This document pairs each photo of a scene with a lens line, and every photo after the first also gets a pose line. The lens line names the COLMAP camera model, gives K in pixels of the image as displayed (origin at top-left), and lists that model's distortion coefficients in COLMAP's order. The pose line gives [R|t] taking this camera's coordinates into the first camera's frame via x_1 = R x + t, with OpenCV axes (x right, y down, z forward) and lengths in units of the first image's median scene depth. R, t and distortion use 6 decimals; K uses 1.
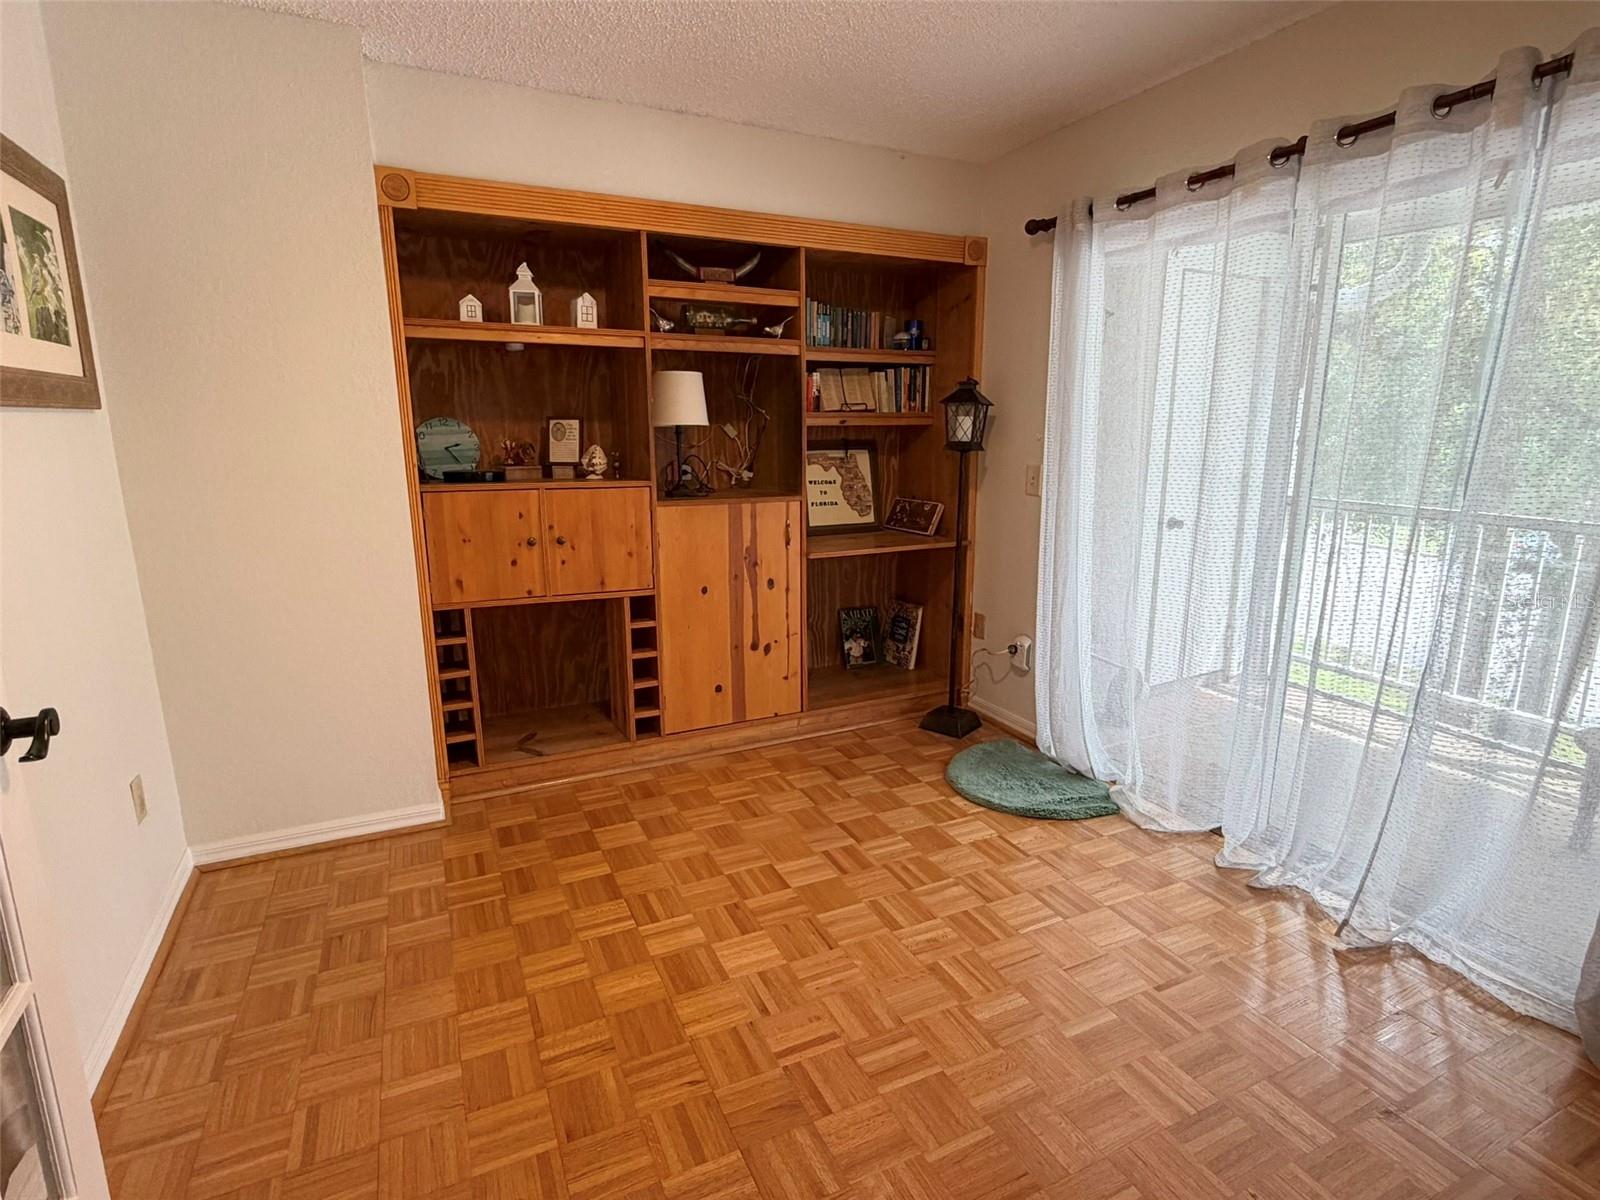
lens RADIAL K [[823.3, 0, 805.9], [0, 823.3, 602.1], [0, 0, 1]] dist [0.002775, -0.001302]
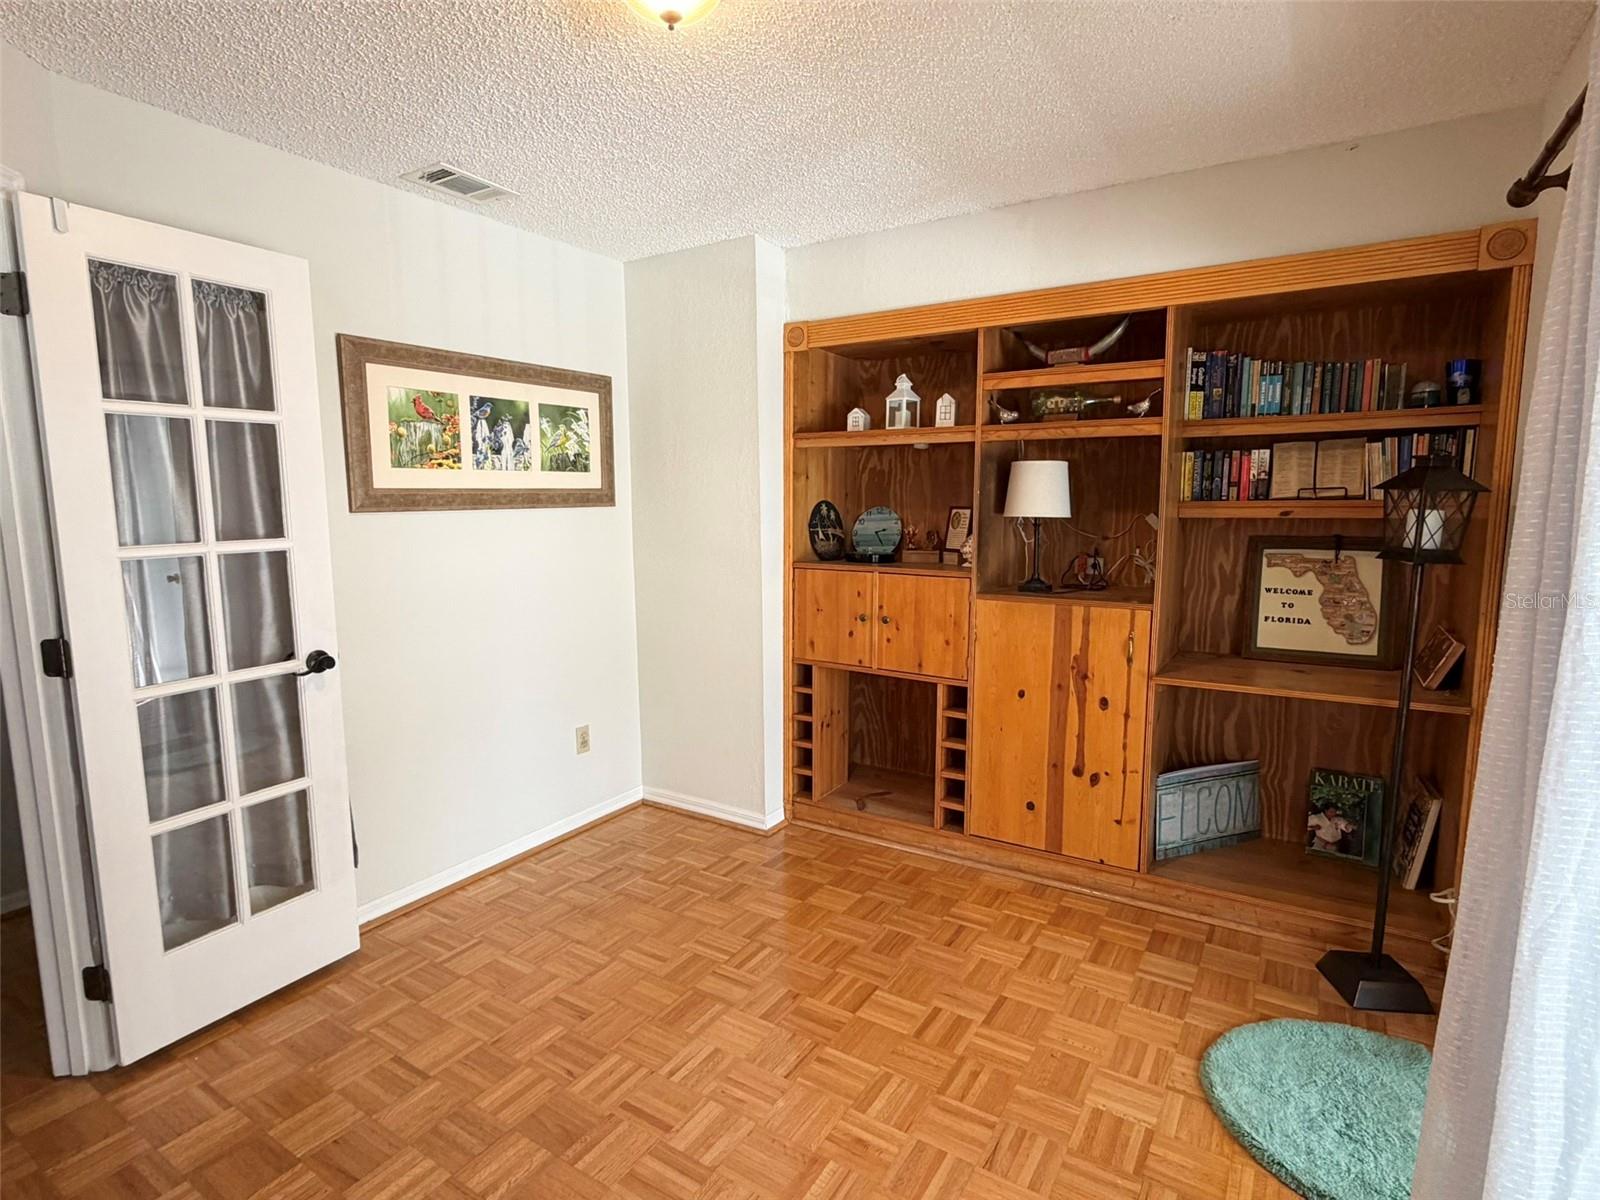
lens RADIAL K [[823.3, 0, 800.1], [0, 823.3, 601.1], [0, 0, 1]] dist [0.002775, -0.001302]
pose [[0.528099, 0.103319, -0.842874, 0.514201], [-0.174332, 0.984620, 0.011467, -0.084435], [0.831096, 0.140884, 0.537989, 0.286219]]
